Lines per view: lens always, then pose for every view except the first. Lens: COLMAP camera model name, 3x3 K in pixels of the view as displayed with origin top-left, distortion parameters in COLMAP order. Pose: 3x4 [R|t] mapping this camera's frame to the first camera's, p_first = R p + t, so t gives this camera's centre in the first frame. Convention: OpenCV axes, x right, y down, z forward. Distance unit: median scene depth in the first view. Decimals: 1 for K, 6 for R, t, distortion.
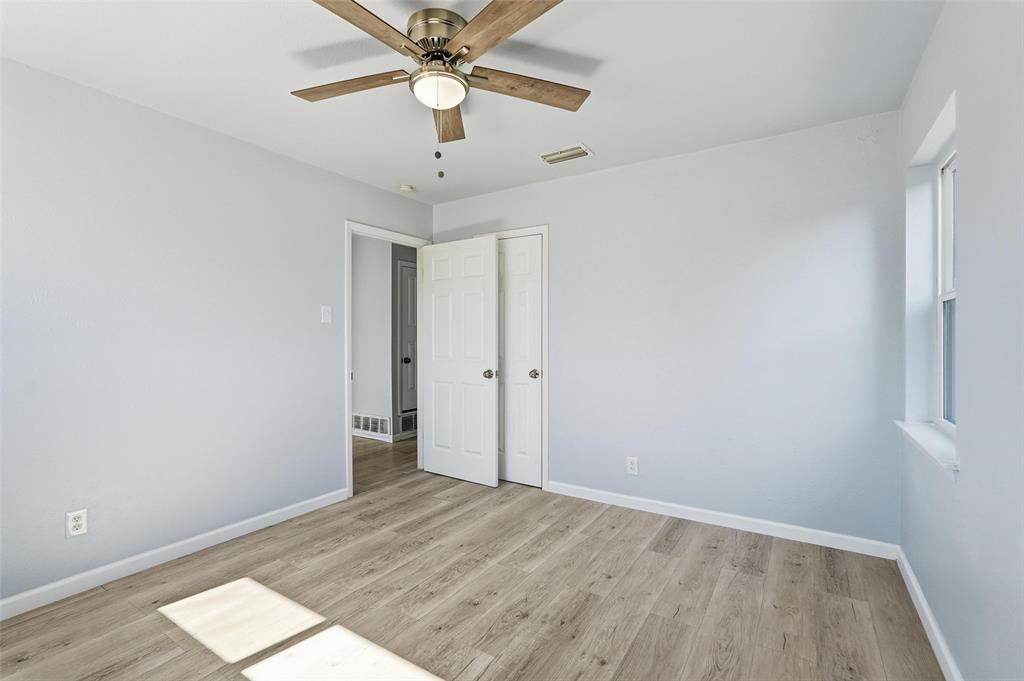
lens RADIAL K [[456.5, 0, 499.7], [0, 456.5, 345.1], [0, 0, 1]] dist [-0.000106, 0.002368]
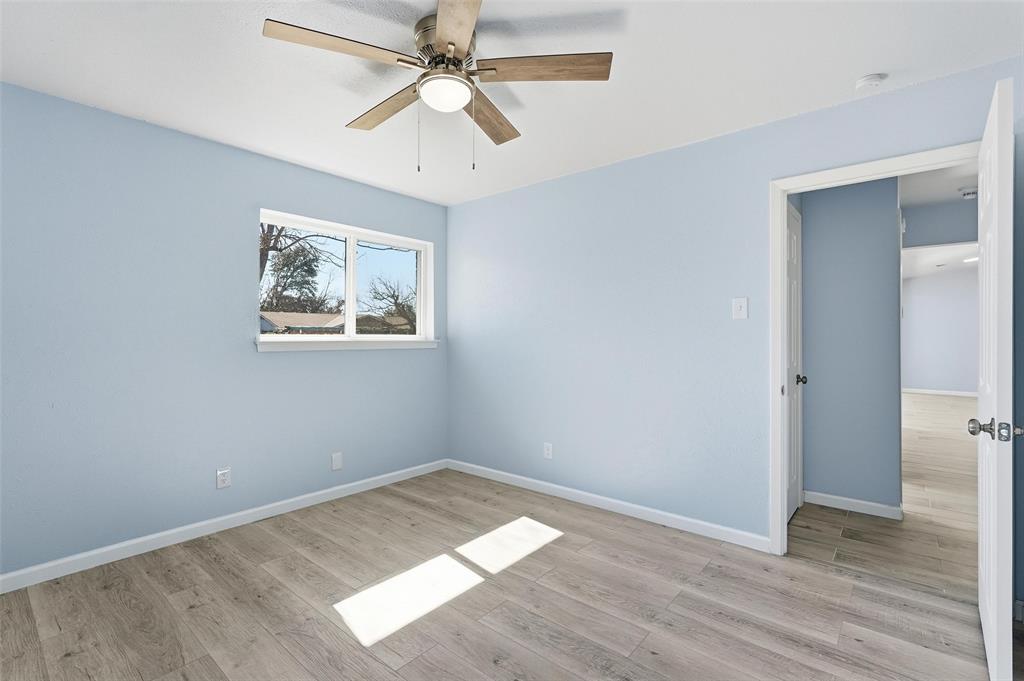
lens RADIAL K [[456.5, 0, 519.1], [0, 456.5, 342.9], [0, 0, 1]] dist [-0.000106, 0.002368]
pose [[-0.095503, 0.008039, -0.995397, 0.586505], [-0.015471, 0.999835, 0.009559, -0.011295], [0.995309, 0.016312, -0.095363, 0.861864]]
